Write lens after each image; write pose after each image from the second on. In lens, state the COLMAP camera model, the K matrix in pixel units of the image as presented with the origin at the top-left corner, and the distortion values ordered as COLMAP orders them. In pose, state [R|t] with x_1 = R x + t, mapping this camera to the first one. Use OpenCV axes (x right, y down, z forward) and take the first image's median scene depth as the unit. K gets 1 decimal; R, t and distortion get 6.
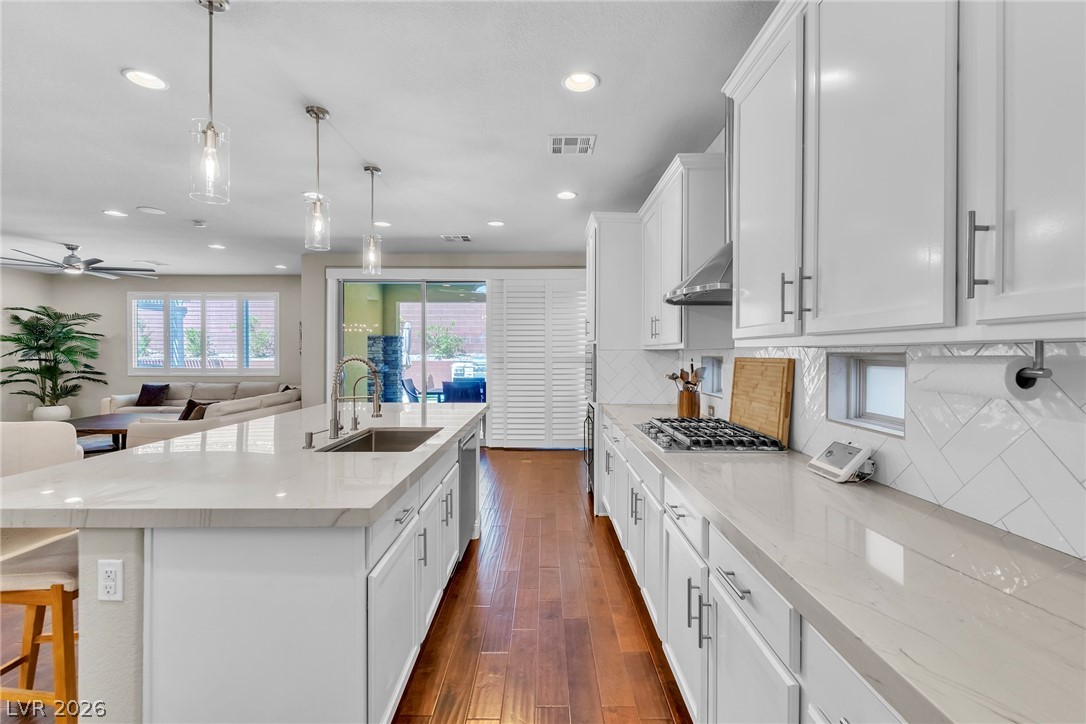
lens RADIAL K [[481.4, 0, 547.8], [0, 481.4, 351.0], [0, 0, 1]] dist [-0.000574, -0.000501]
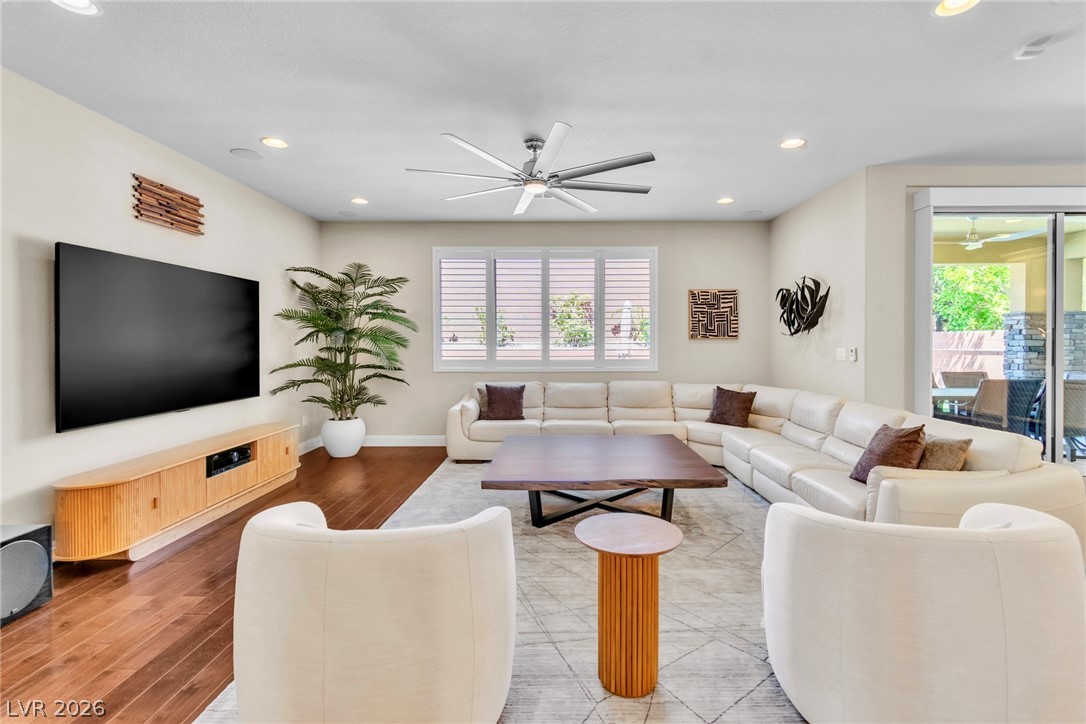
lens RADIAL K [[517.6, 0, 561.9], [0, 517.6, 342.3], [0, 0, 1]] dist [-0.000523, -0.000399]
pose [[0.999975, -0.003866, -0.005865, -0.730278], [0.003835, 0.999979, -0.005230, 0.014867], [0.005885, 0.005207, 0.999969, 0.300850]]
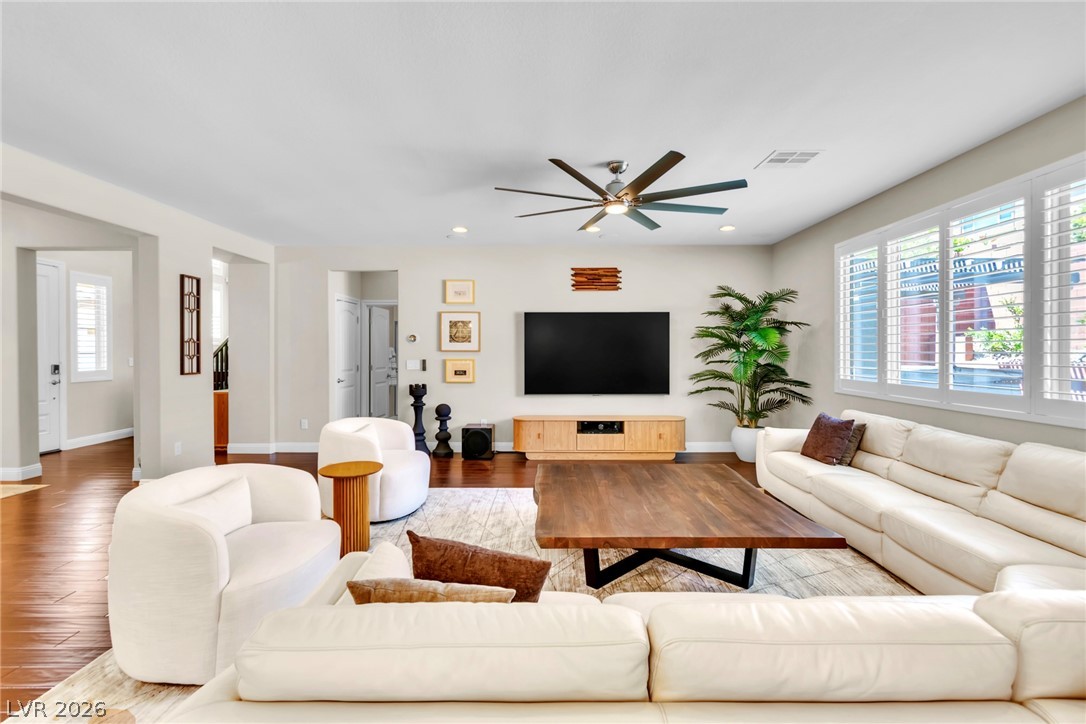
lens RADIAL K [[481.4, 0, 547.8], [0, 481.4, 351.0], [0, 0, 1]] dist [-0.000574, -0.000501]
pose [[-0.033855, -0.002530, -0.999424, -0.313655], [-0.006527, 0.999976, -0.002311, 0.005831], [0.999405, 0.006445, -0.033871, 0.720808]]
